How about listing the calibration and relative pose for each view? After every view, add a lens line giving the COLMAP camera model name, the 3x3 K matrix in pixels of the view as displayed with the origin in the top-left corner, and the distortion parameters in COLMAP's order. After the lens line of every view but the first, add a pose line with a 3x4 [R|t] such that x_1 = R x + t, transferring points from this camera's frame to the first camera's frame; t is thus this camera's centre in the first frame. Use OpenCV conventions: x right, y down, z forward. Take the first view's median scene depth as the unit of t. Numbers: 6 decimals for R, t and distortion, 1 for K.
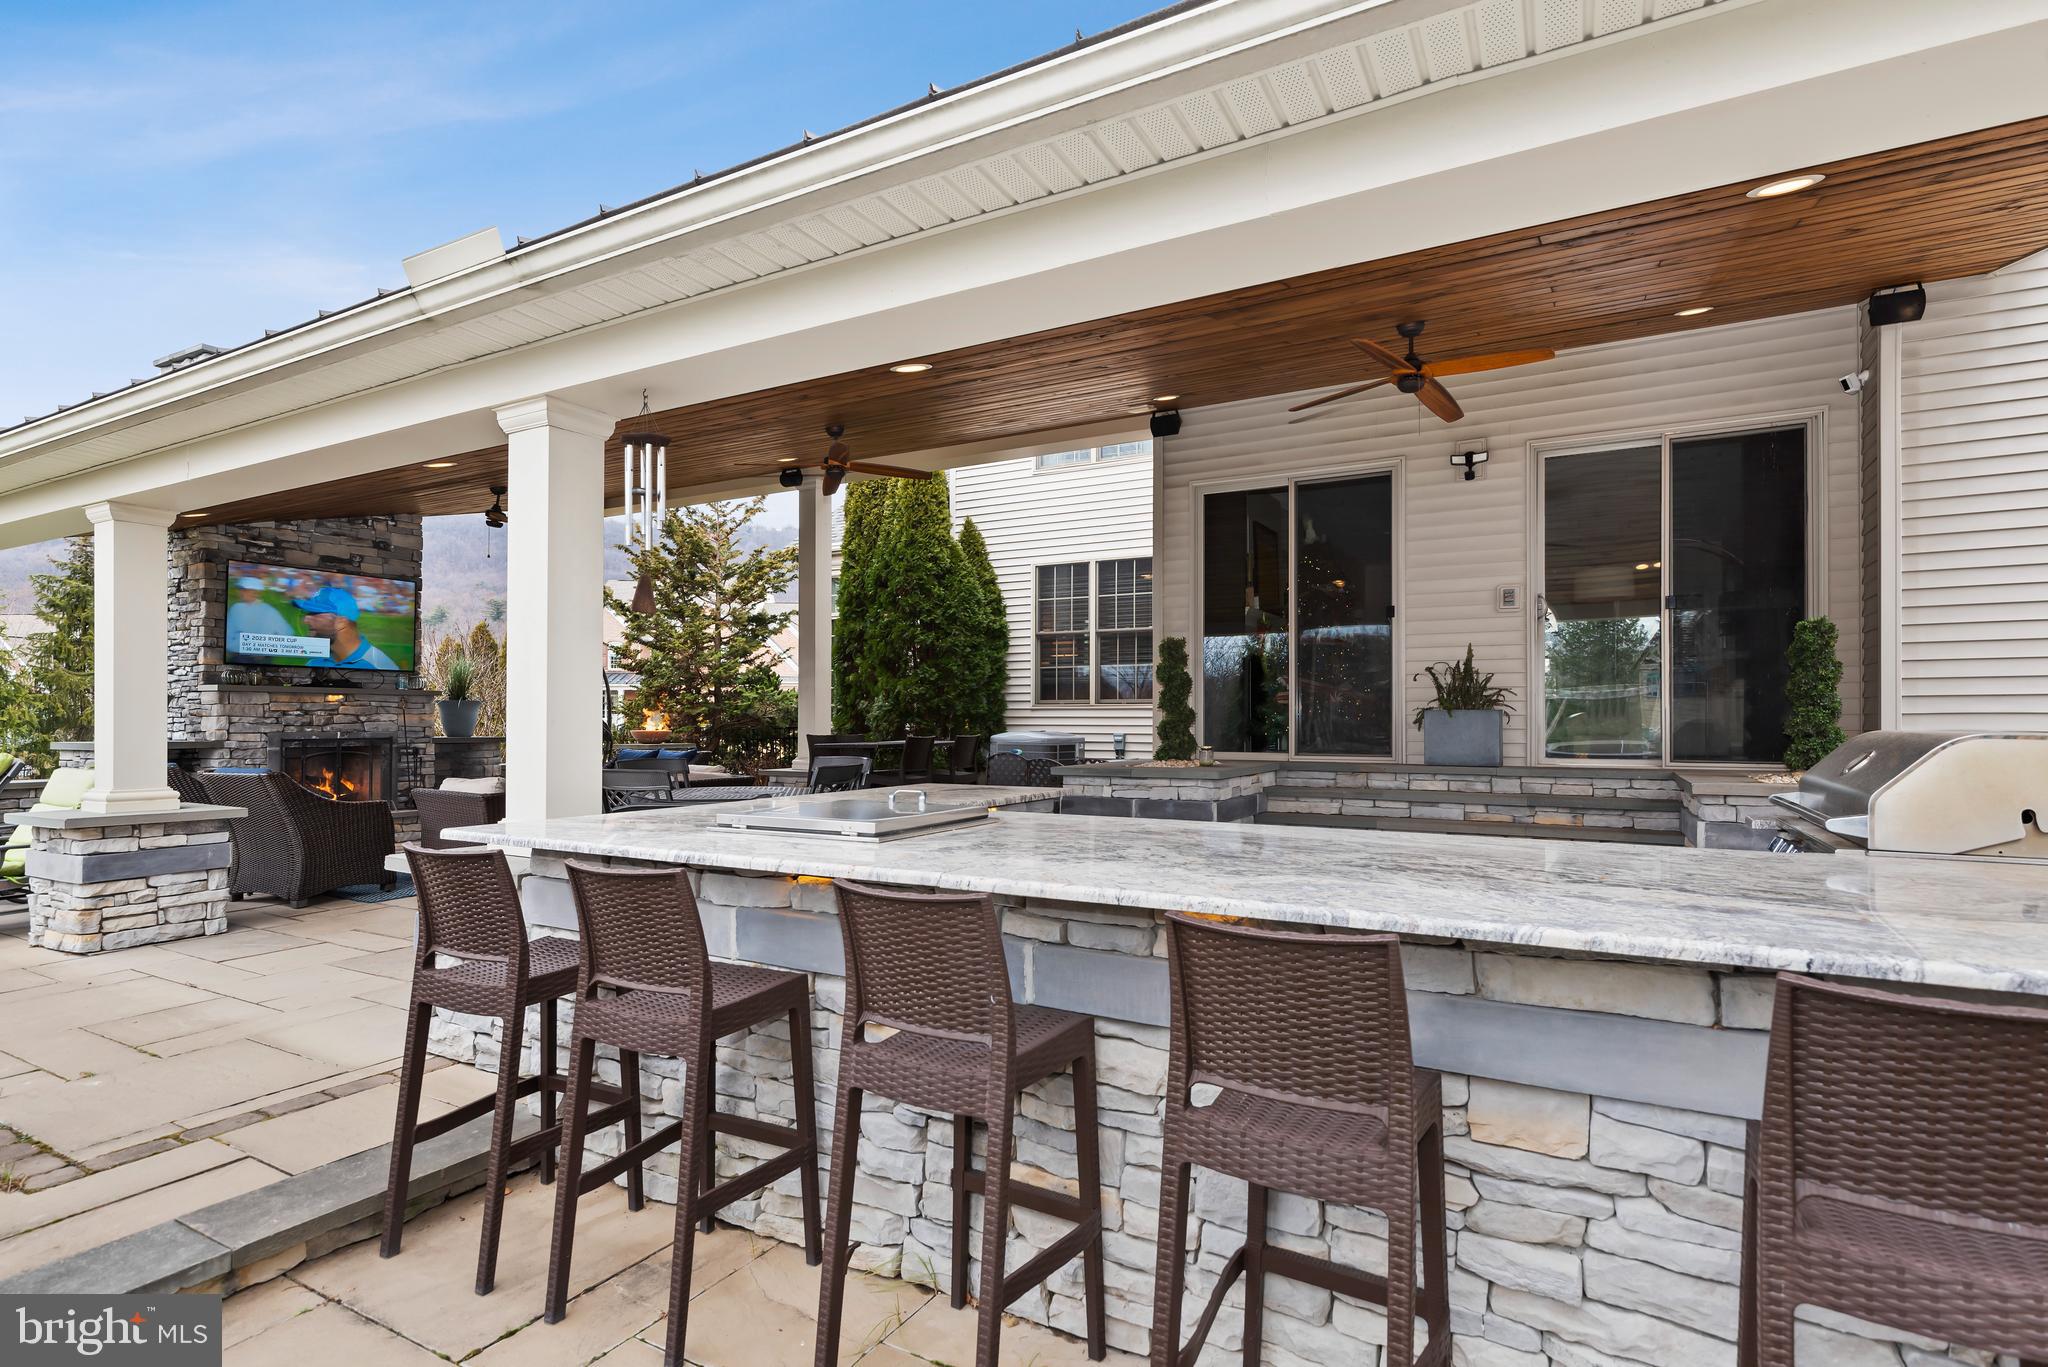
lens RADIAL K [[1025.8, 0, 1057.0], [0, 1025.8, 705.9], [0, 0, 1]] dist [0.003822, -0.002606]
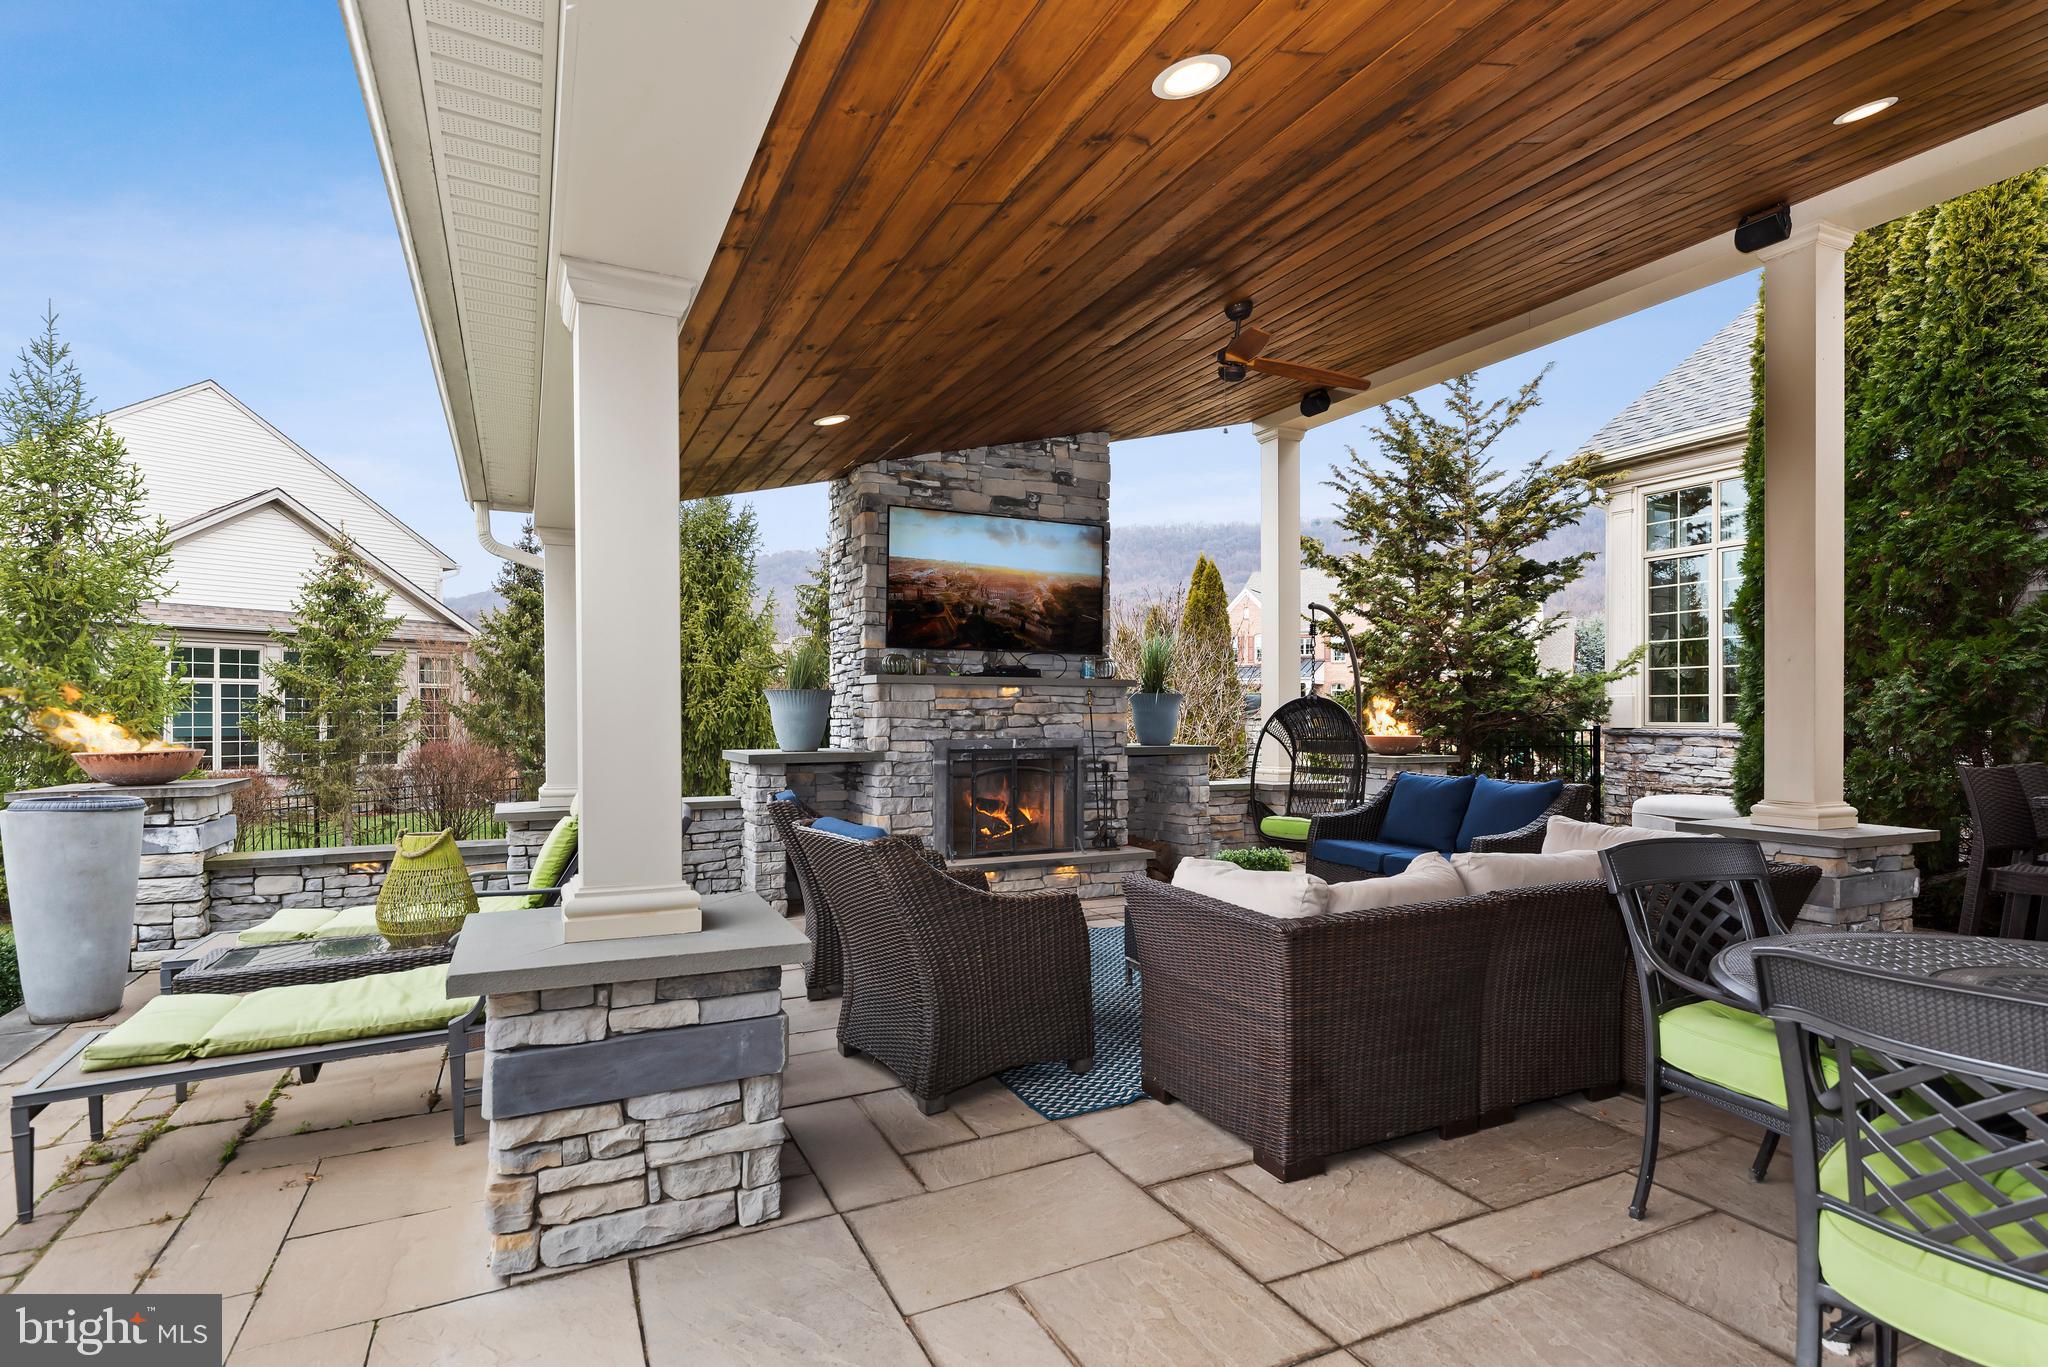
lens RADIAL K [[1025.8, 0, 1024.2], [0, 1025.8, 706.4], [0, 0, 1]] dist [0.003822, -0.002606]
pose [[0.815128, -0.004083, -0.579266, -0.277057], [0.008044, 0.999959, 0.004271, -0.000229], [0.579225, -0.008141, 0.815127, 0.417581]]
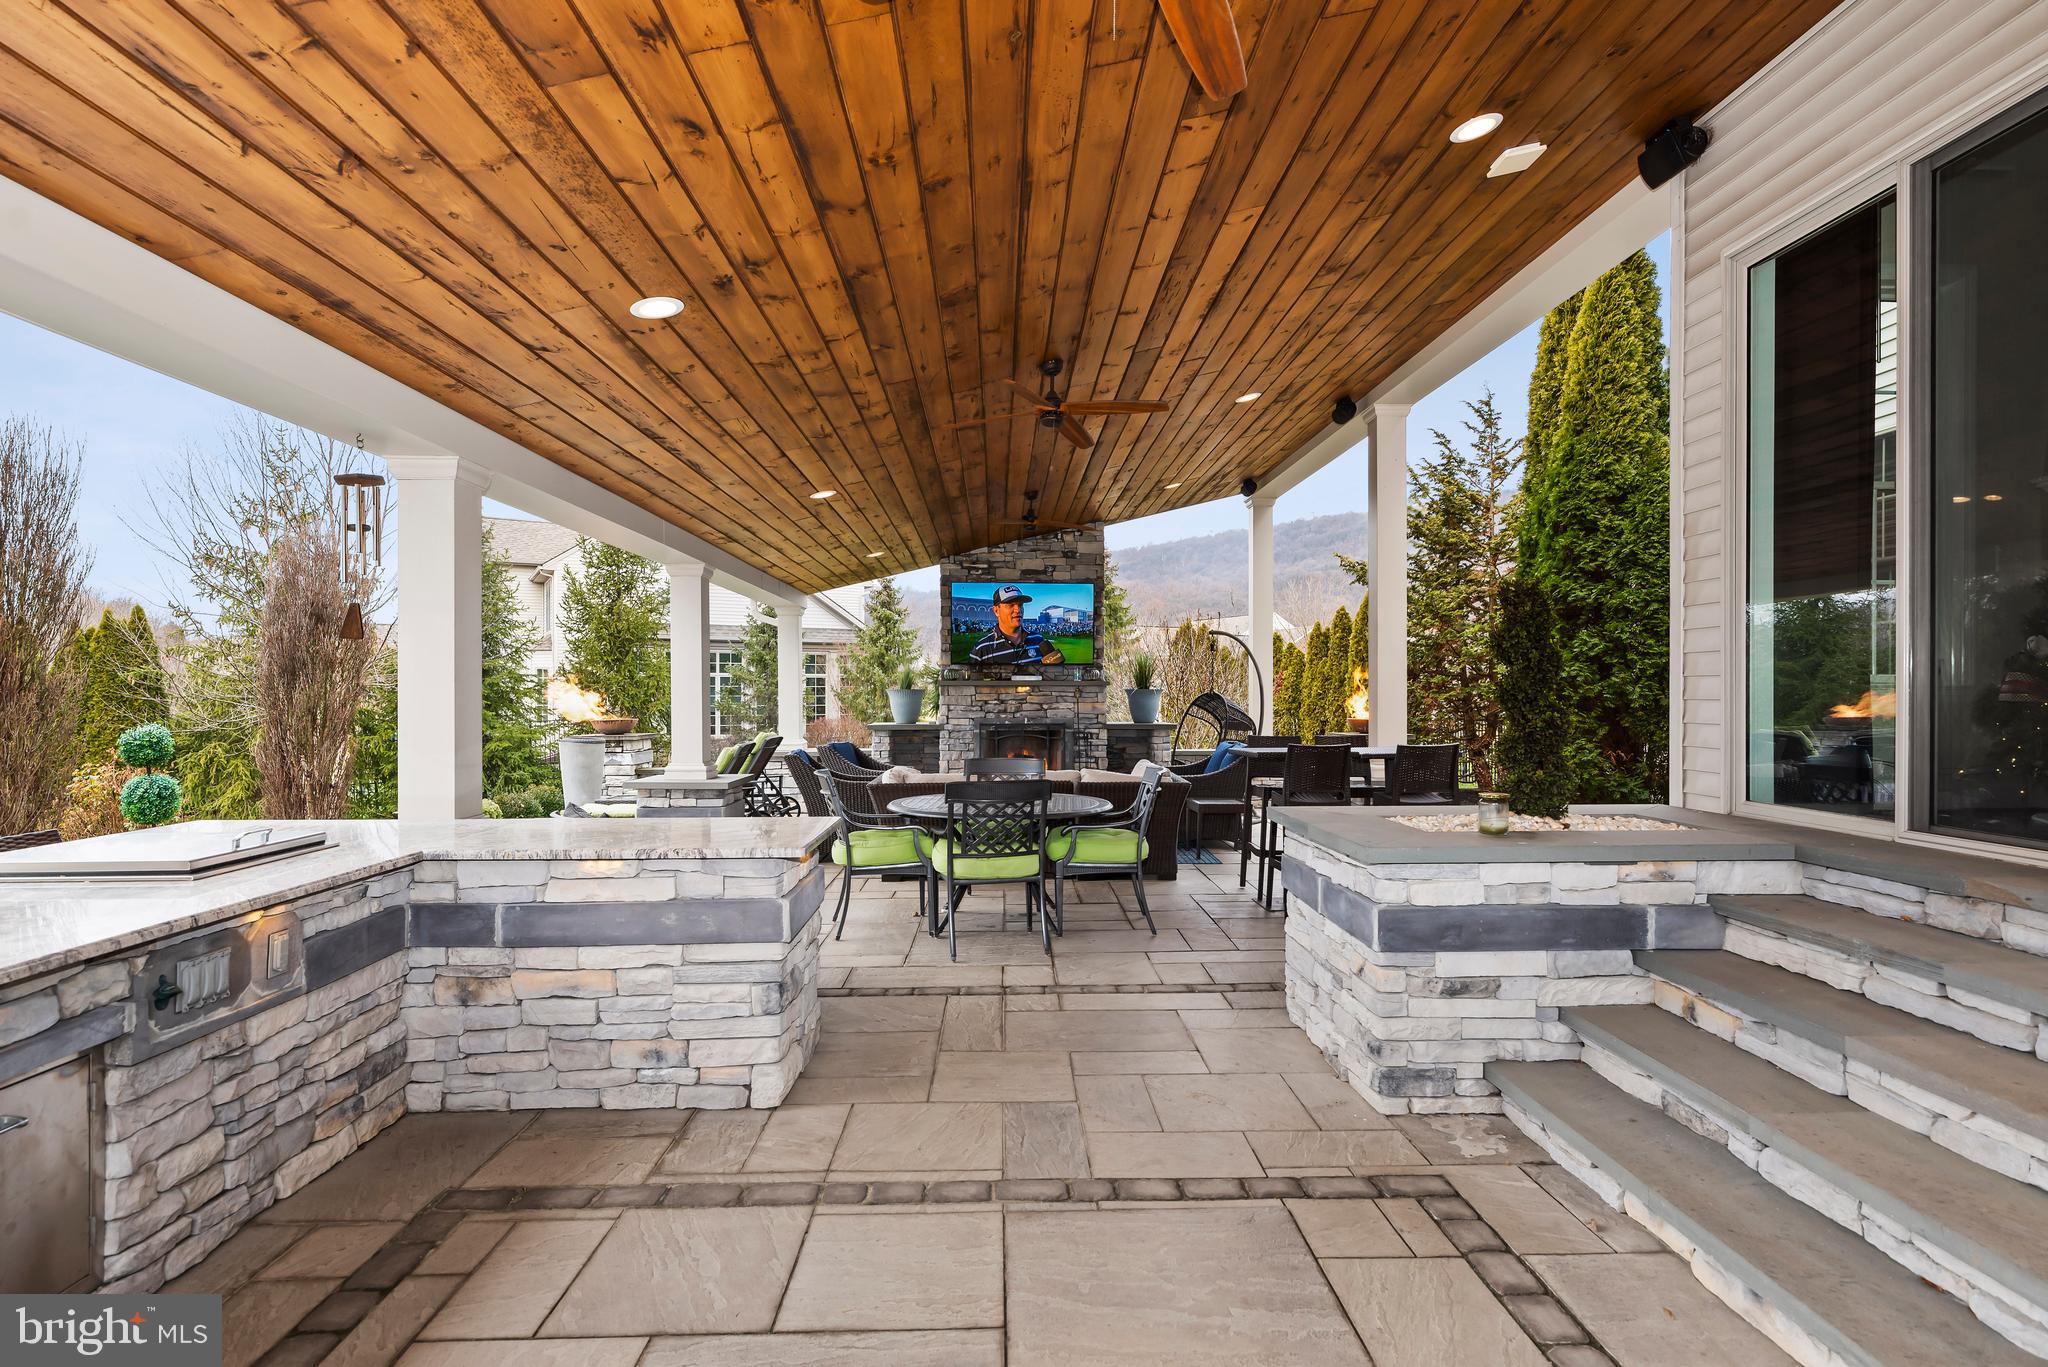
lens RADIAL K [[1025.8, 0, 1032.1], [0, 1025.8, 699.4], [0, 0, 1]] dist [0.003822, -0.002606]
pose [[0.511666, 0.005612, -0.859166, 0.315107], [0.012910, 0.999816, 0.014219, -0.012484], [0.859088, -0.018367, 0.511499, 0.395106]]
